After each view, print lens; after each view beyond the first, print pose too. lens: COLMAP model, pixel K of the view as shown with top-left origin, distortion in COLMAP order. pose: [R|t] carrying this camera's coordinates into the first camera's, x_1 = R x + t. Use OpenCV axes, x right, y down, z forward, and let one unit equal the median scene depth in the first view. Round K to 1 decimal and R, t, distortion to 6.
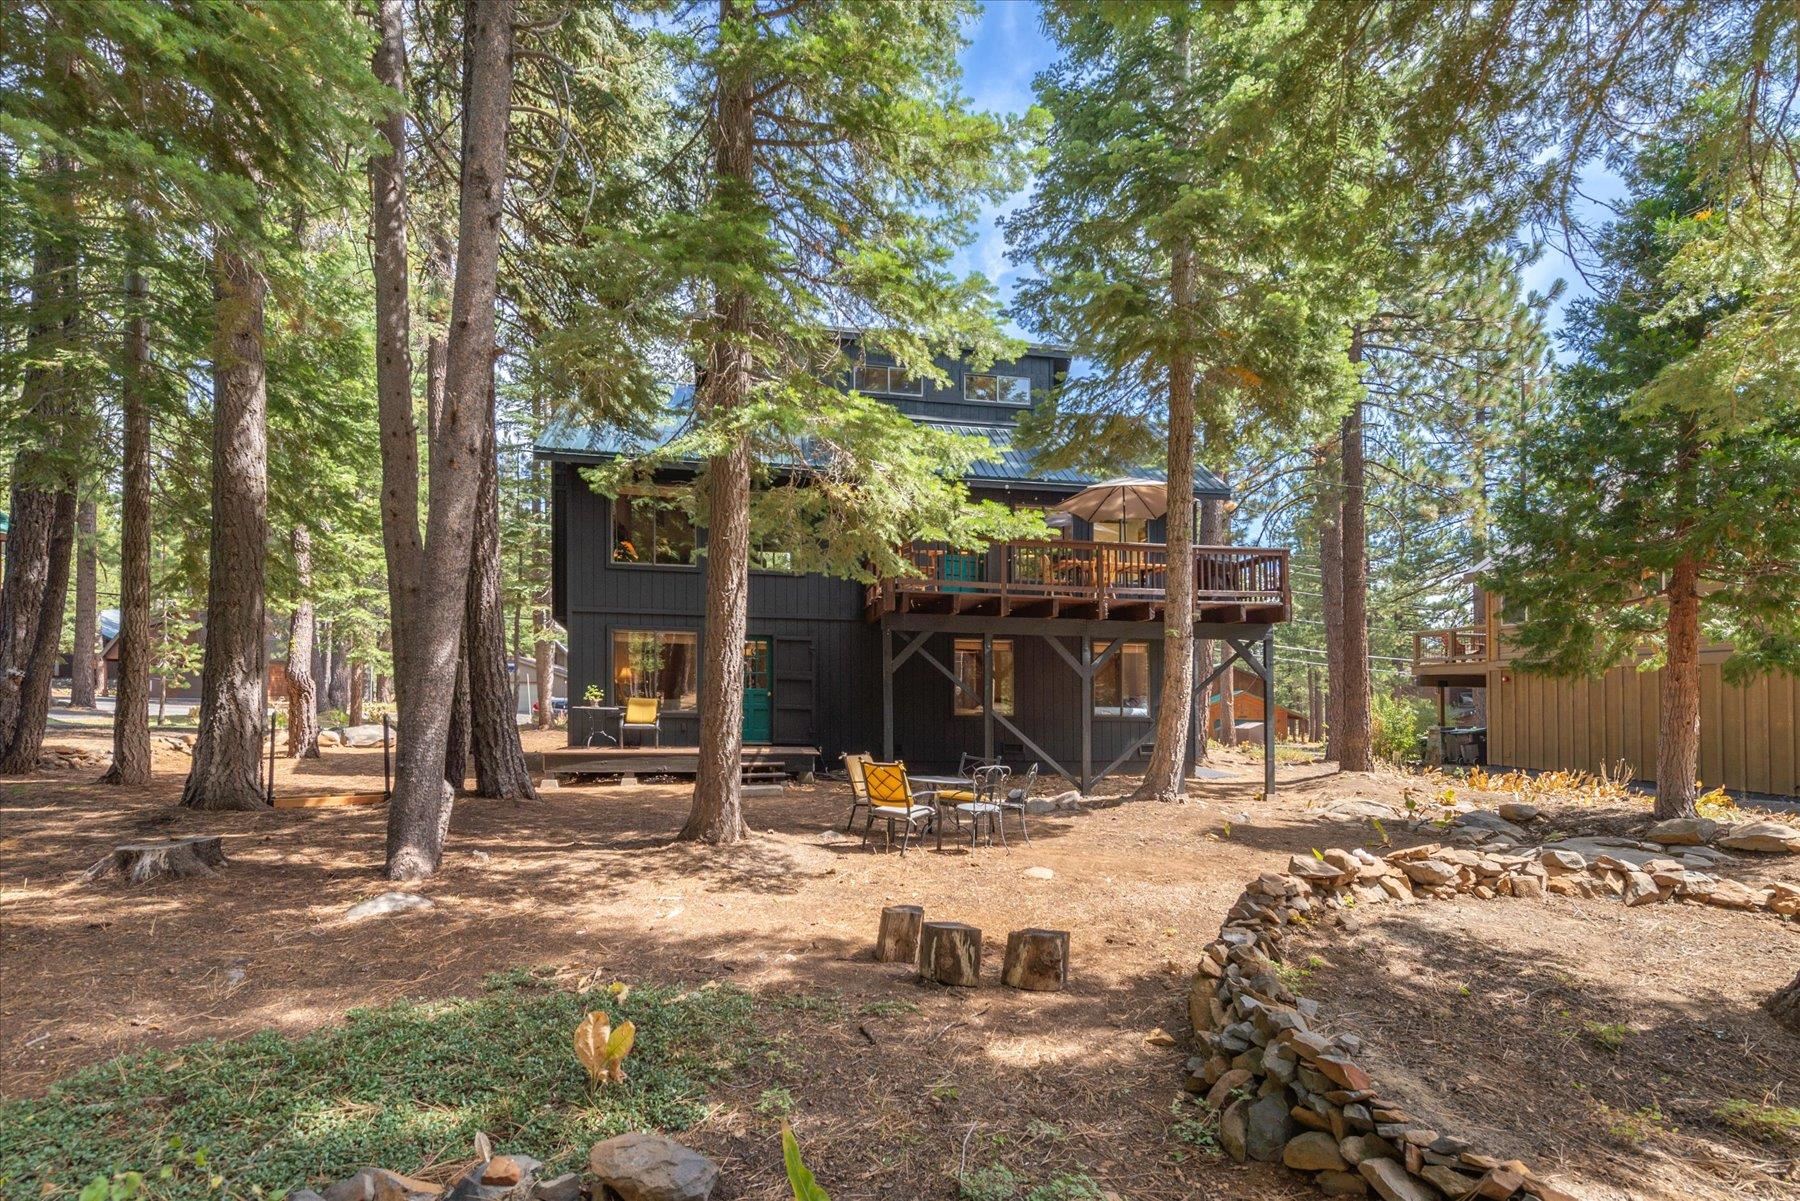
lens RADIAL K [[725.4, 0, 906.6], [0, 725.4, 586.3], [0, 0, 1]] dist [-0.001855, -0.000108]
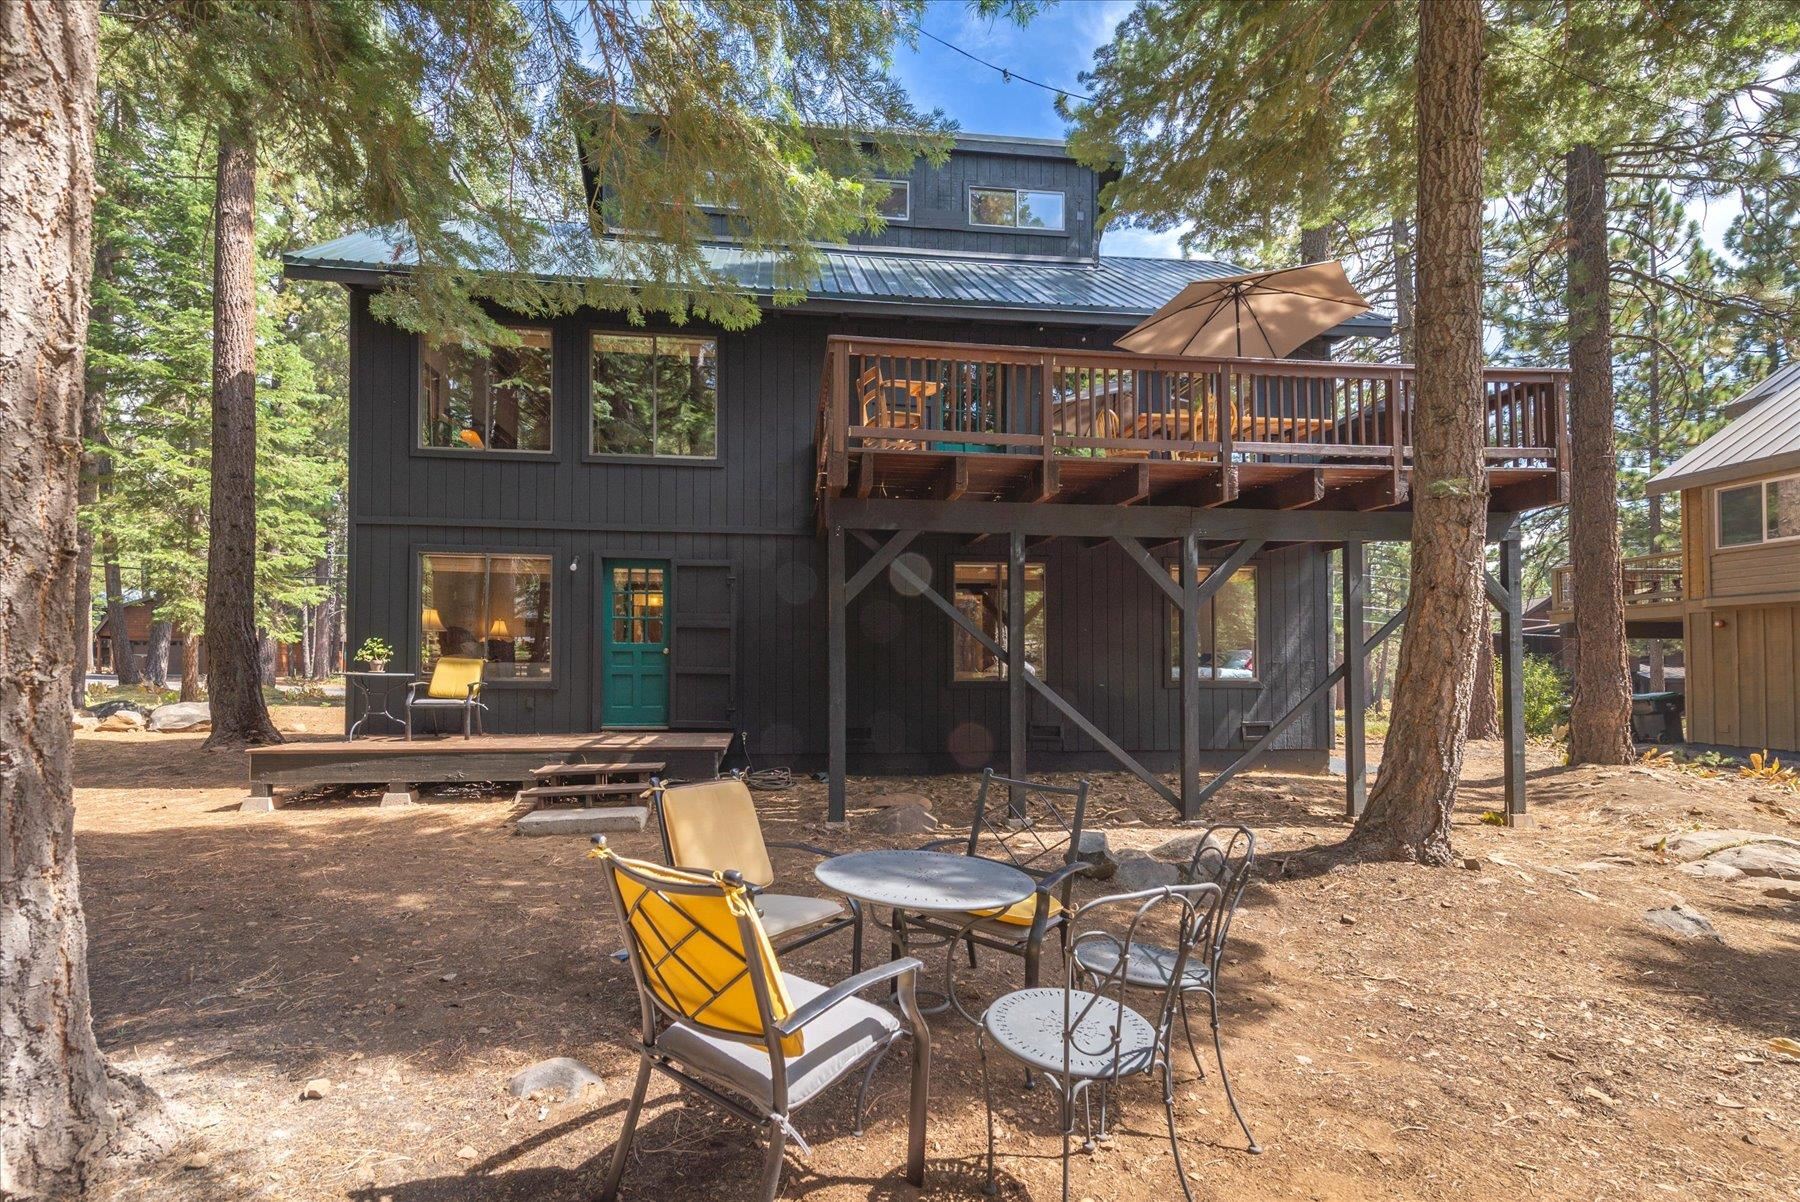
lens RADIAL K [[718.2, 0, 907.3], [0, 718.2, 583.8], [0, 0, 1]] dist [0.021670, -0.014007]
pose [[0.999938, -0.007287, 0.008444, 0.019489], [0.006939, 0.999152, 0.040577, 0.070044], [-0.008732, -0.040515, 0.999141, 0.390364]]
